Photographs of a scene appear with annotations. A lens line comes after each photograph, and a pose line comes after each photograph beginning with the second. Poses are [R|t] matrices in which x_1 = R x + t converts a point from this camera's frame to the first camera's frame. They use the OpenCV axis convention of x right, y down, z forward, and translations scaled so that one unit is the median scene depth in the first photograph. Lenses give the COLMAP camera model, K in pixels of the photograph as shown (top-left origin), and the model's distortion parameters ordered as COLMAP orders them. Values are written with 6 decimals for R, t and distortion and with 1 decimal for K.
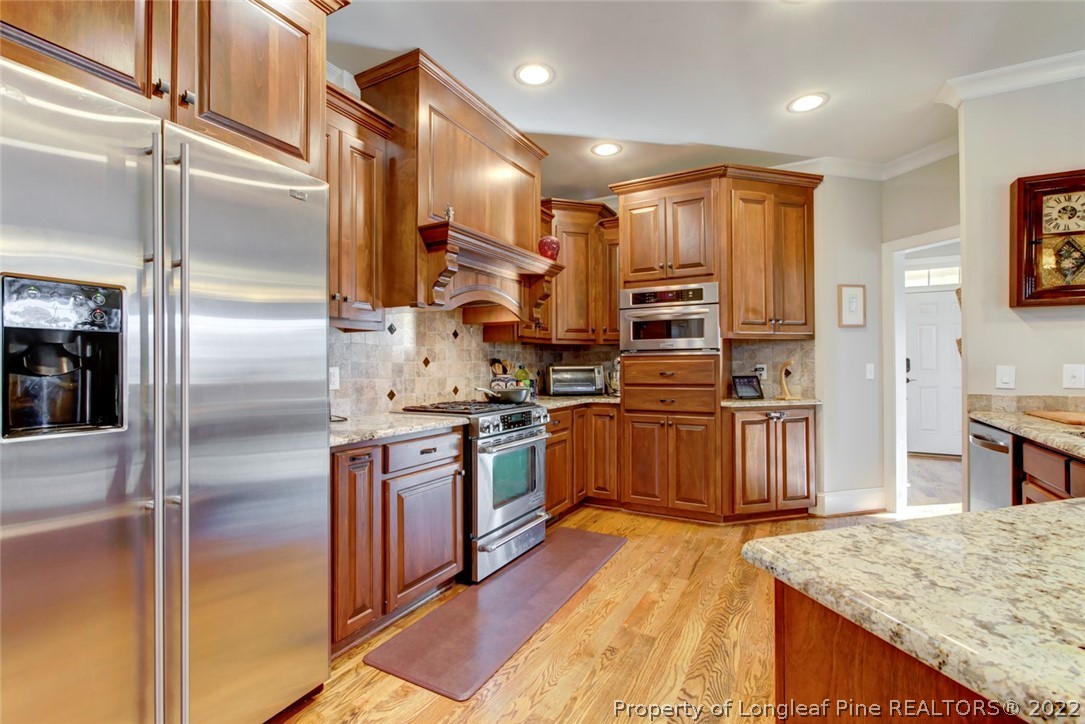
lens RADIAL K [[490.6, 0, 543.5], [0, 490.6, 360.9], [0, 0, 1]] dist [-0.002944, 0.000879]
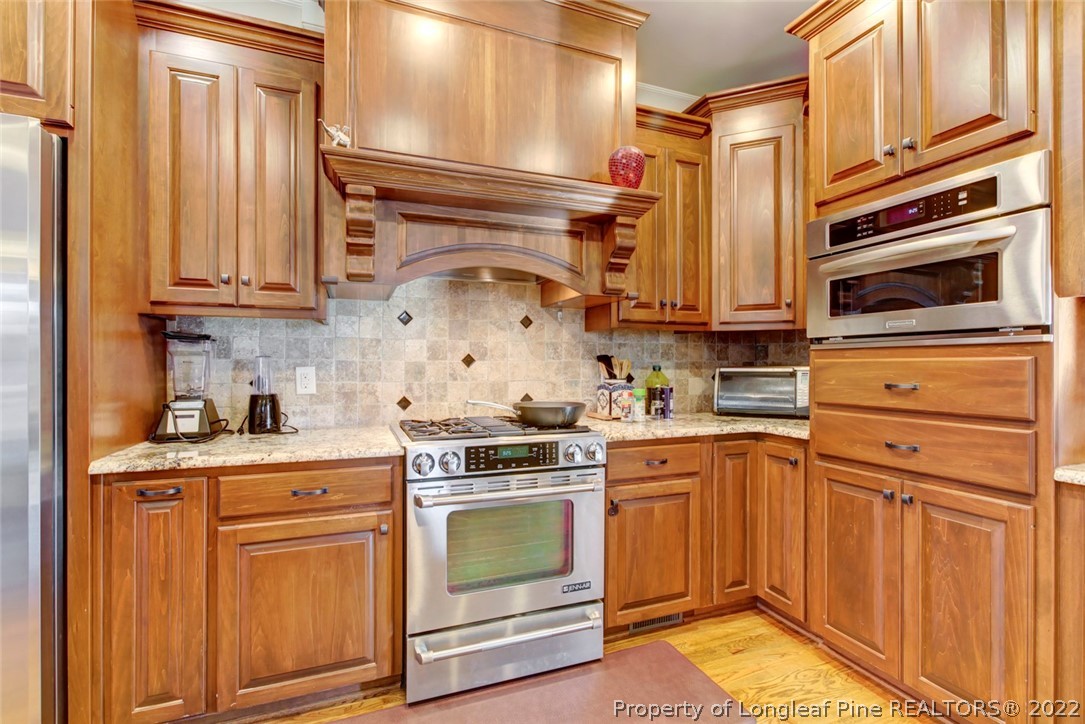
lens RADIAL K [[490.6, 0, 541.9], [0, 490.6, 361.8], [0, 0, 1]] dist [-0.002944, 0.000879]
pose [[0.760539, 0.003807, -0.649281, 0.302301], [0.002042, 0.999964, 0.008256, -0.001696], [0.649289, -0.007605, 0.760504, 0.455986]]
